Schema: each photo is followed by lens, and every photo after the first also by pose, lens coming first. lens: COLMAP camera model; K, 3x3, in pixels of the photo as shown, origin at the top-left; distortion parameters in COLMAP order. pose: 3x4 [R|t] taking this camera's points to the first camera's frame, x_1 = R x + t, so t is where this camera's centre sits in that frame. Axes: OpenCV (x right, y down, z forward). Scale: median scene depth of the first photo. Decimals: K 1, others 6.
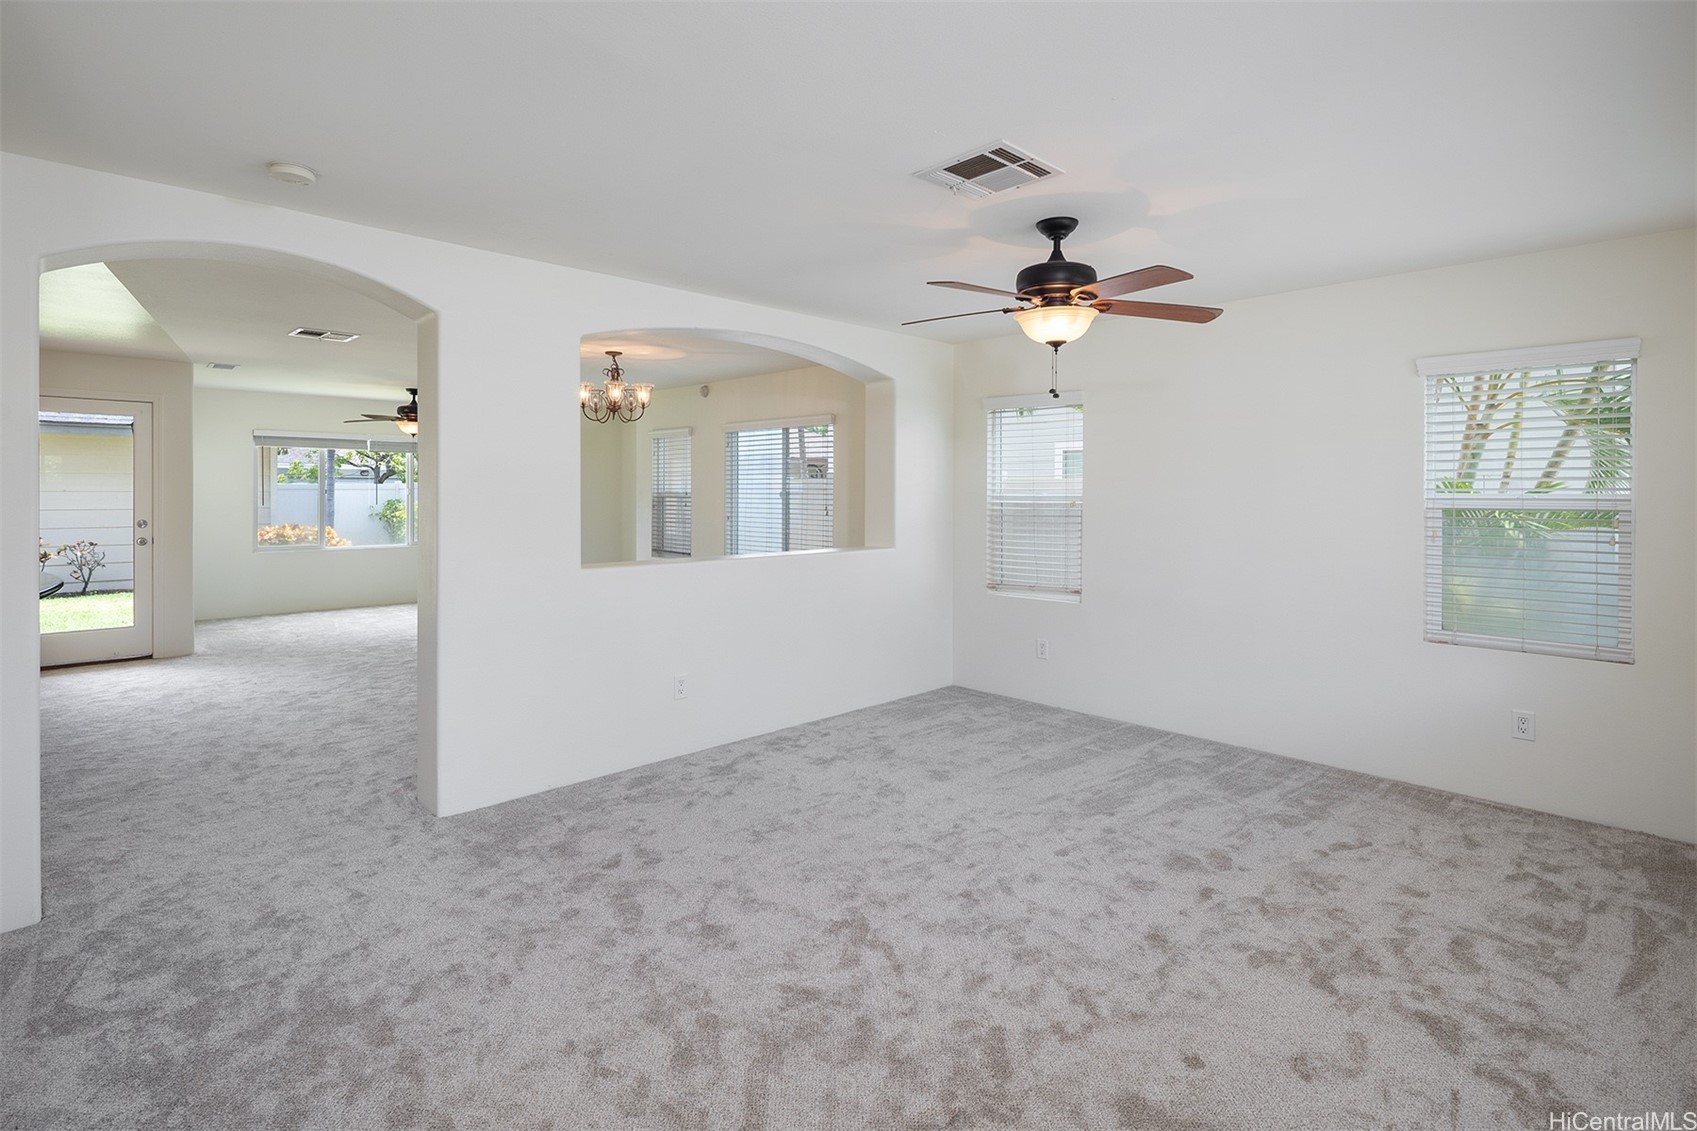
lens RADIAL K [[826.5, 0, 862.2], [0, 826.5, 491.3], [0, 0, 1]] dist [0.006795, -0.003167]
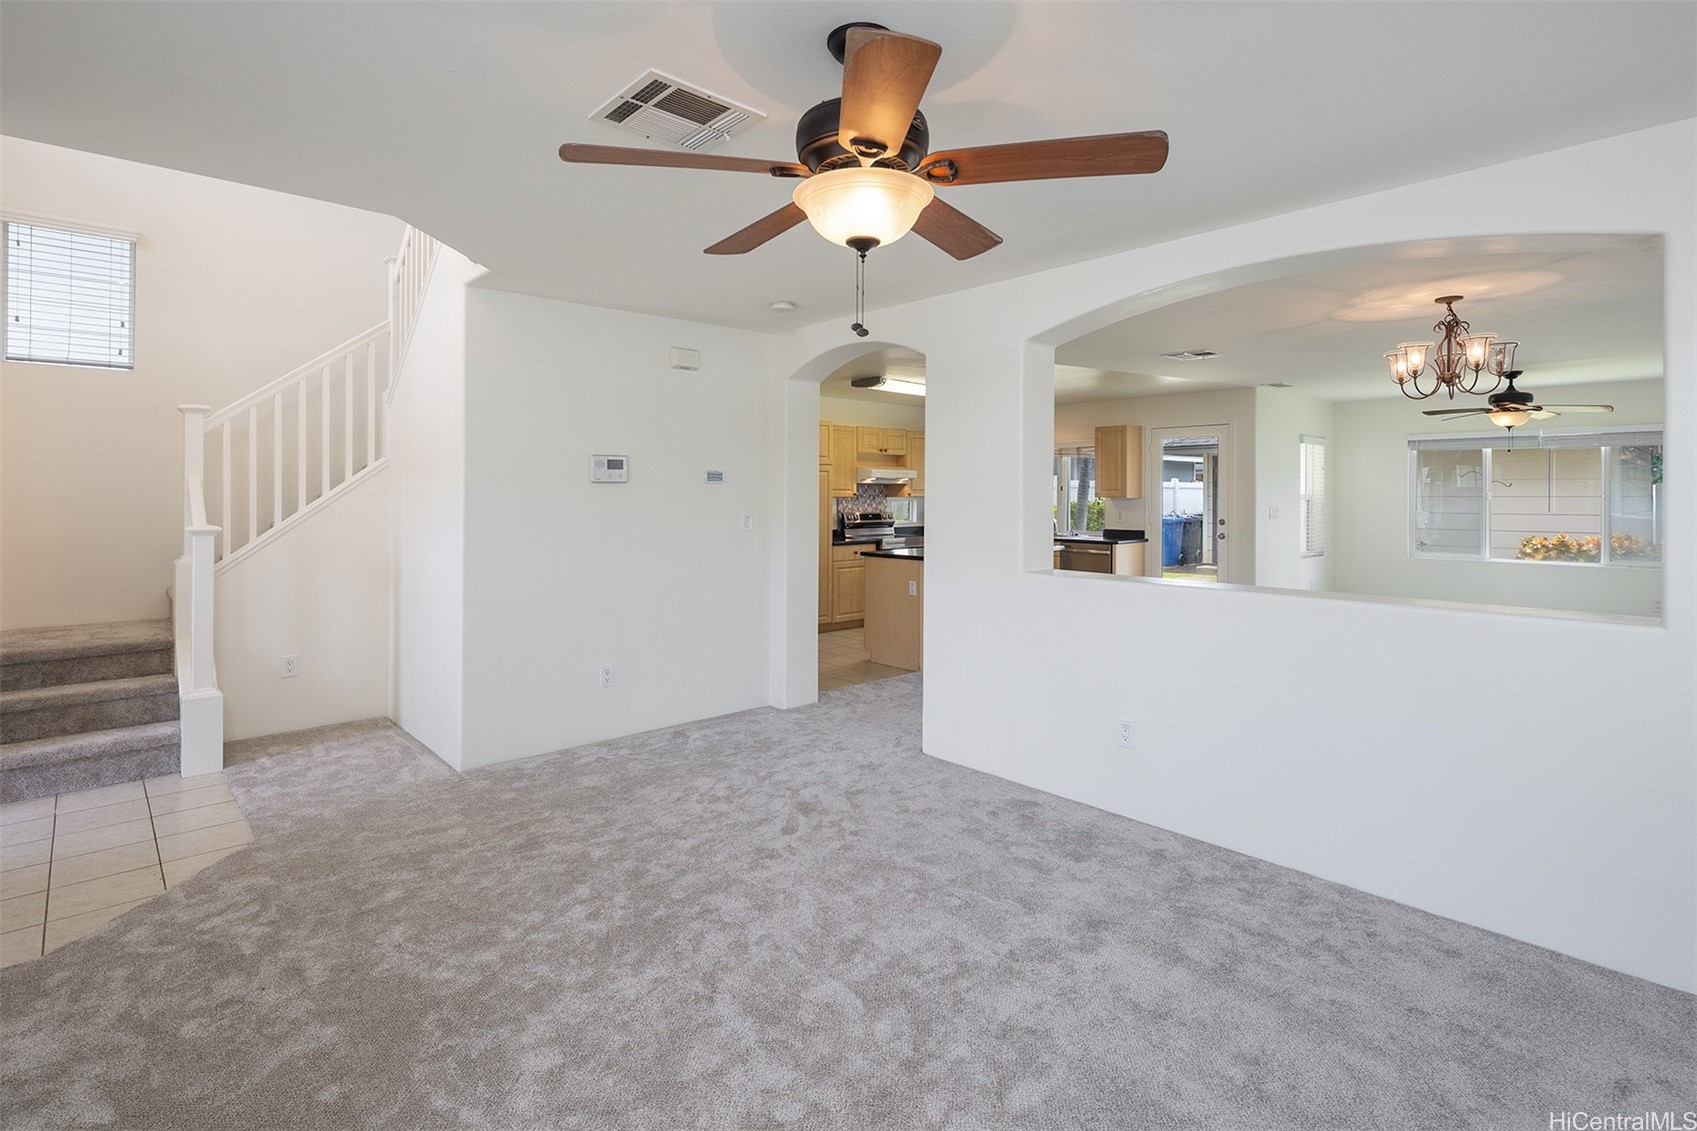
lens RADIAL K [[826.5, 0, 848.9], [0, 826.5, 487.0], [0, 0, 1]] dist [0.006795, -0.003167]
pose [[-0.037704, -0.010117, -0.999238, 0.219829], [-0.002370, 0.999947, -0.010034, 0.000569], [0.999286, 0.001990, -0.037726, 0.271360]]
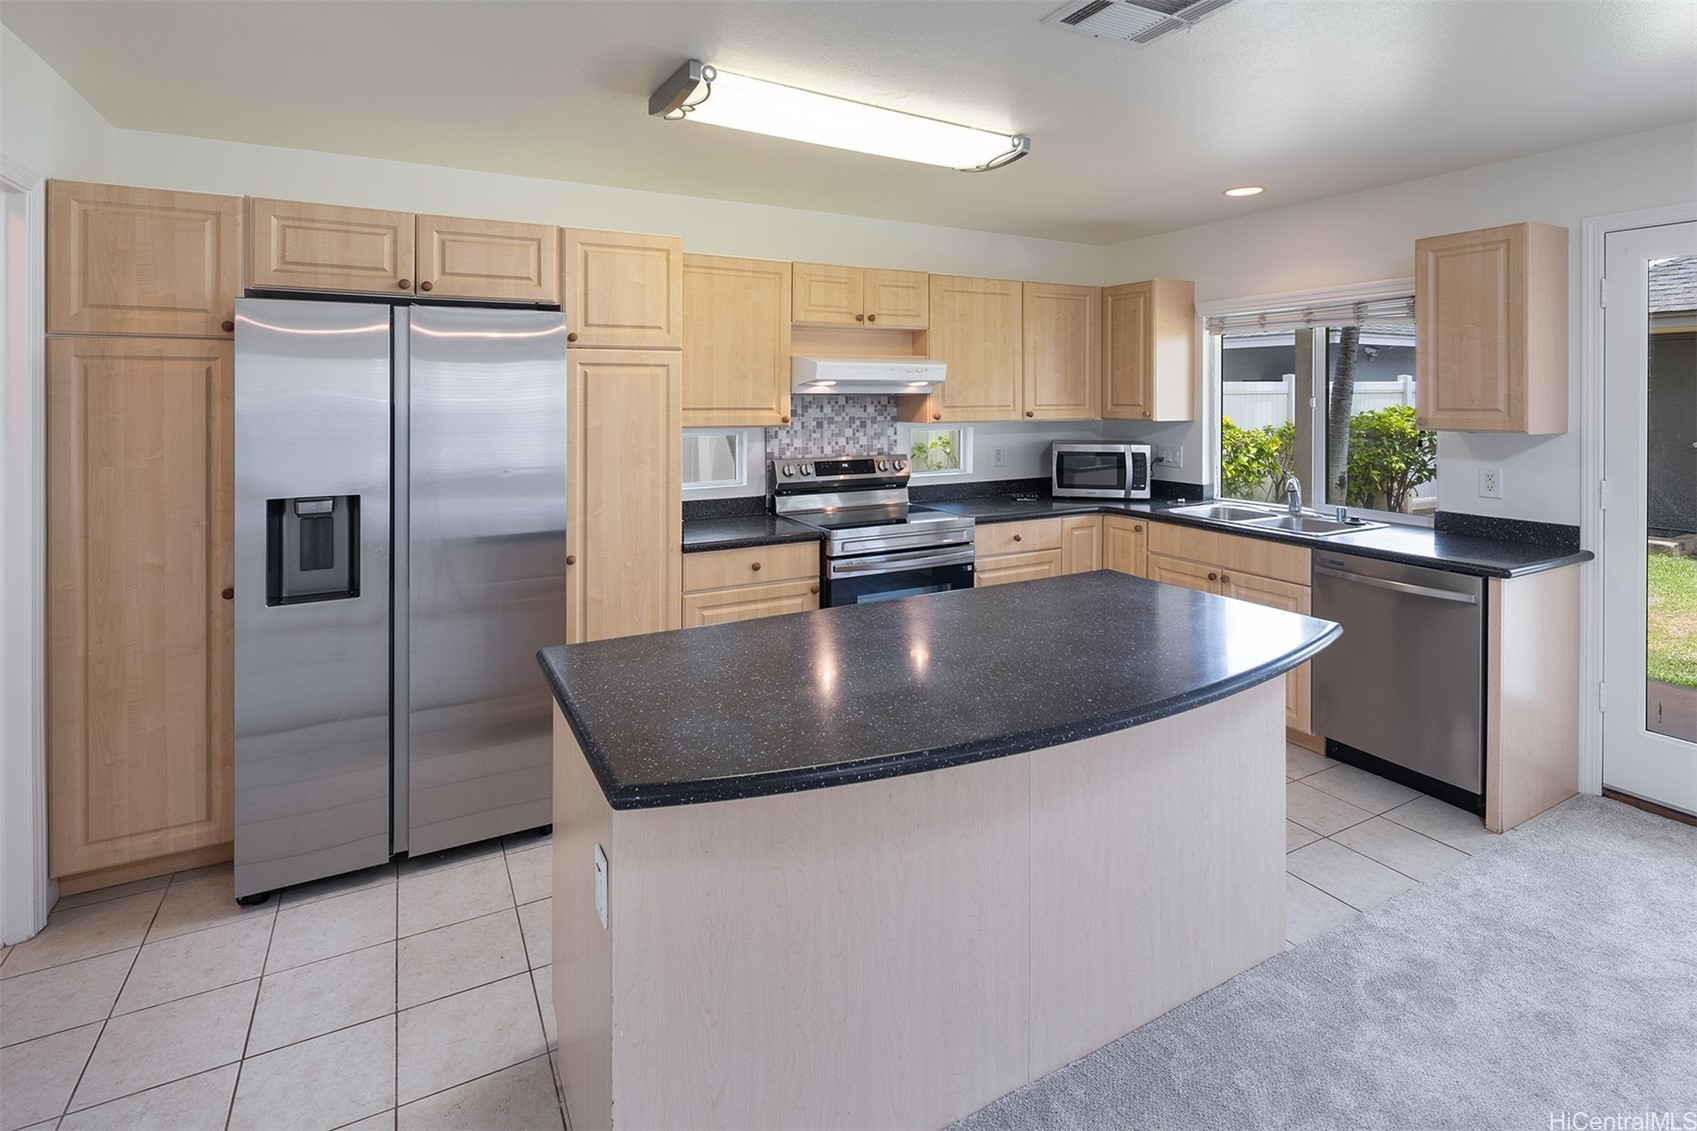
lens RADIAL K [[826.5, 0, 851.9], [0, 826.5, 399.0], [0, 0, 1]] dist [0.006795, -0.003167]
pose [[-0.273702, 0.000986, -0.961814, -0.219365], [-0.001144, 0.999998, 0.001351, -0.008588], [0.961814, 0.001470, -0.273700, 0.360545]]
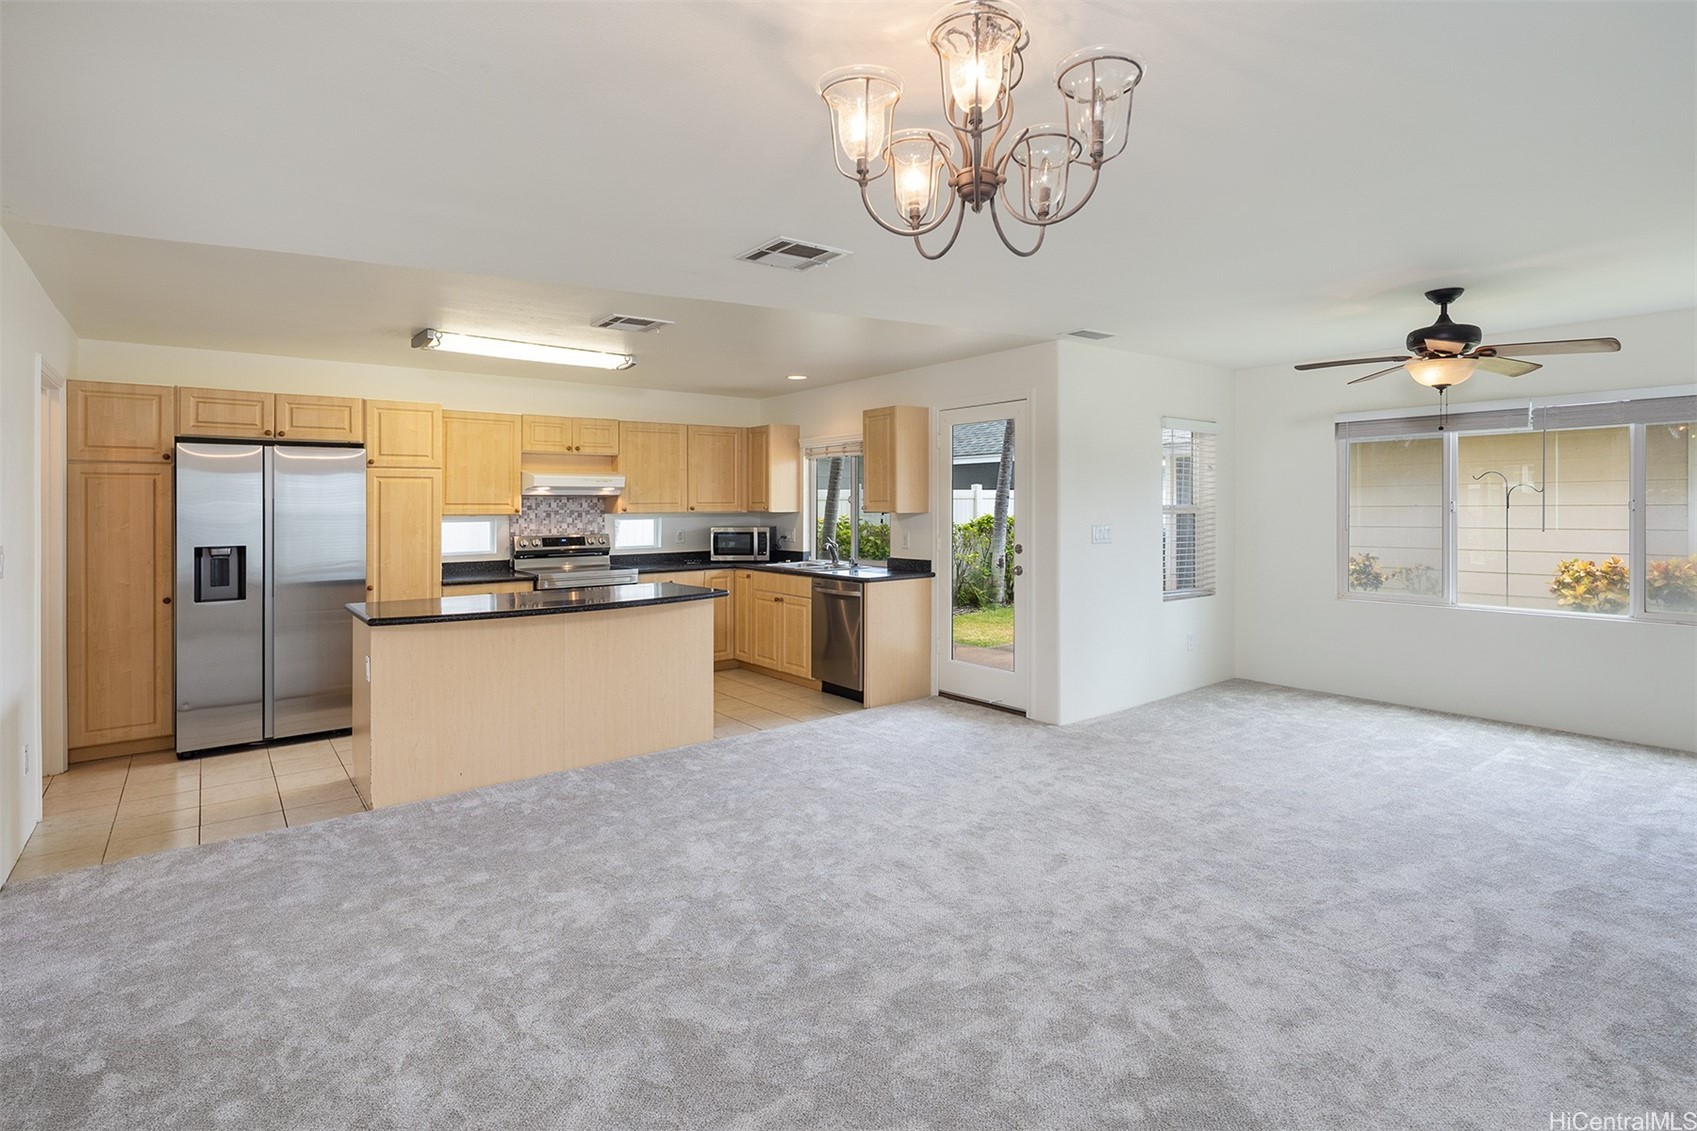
lens RADIAL K [[826.5, 0, 856.9], [0, 826.5, 503.9], [0, 0, 1]] dist [0.006795, -0.003167]
pose [[-0.108607, -0.005972, -0.994067, -0.023643], [0.005360, 0.999964, -0.006593, 0.000095], [0.994070, -0.006044, -0.108571, 0.518045]]
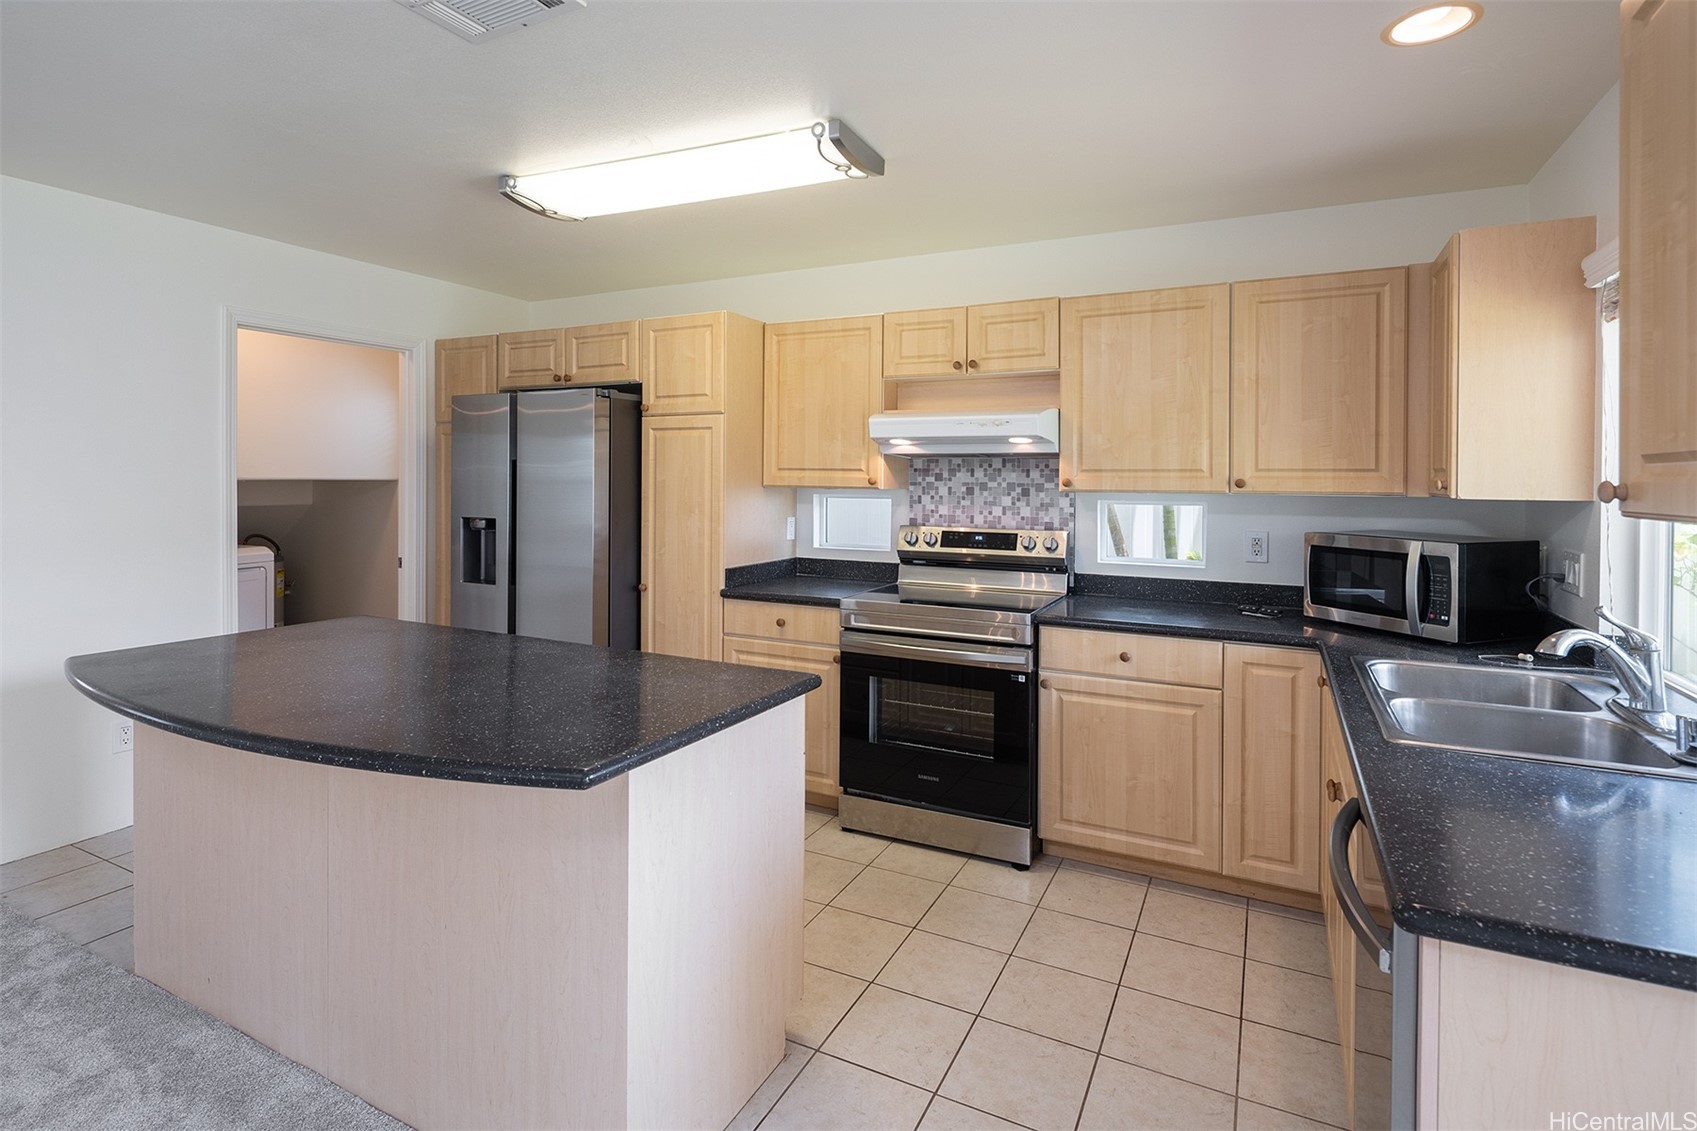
lens RADIAL K [[826.5, 0, 853.9], [0, 826.5, 481.5], [0, 0, 1]] dist [0.006795, -0.003167]
pose [[-0.946465, -0.010107, -0.322648, -0.413983], [-0.012116, 0.999918, 0.004220, -0.001375], [0.322579, 0.007903, -0.946510, 0.531788]]
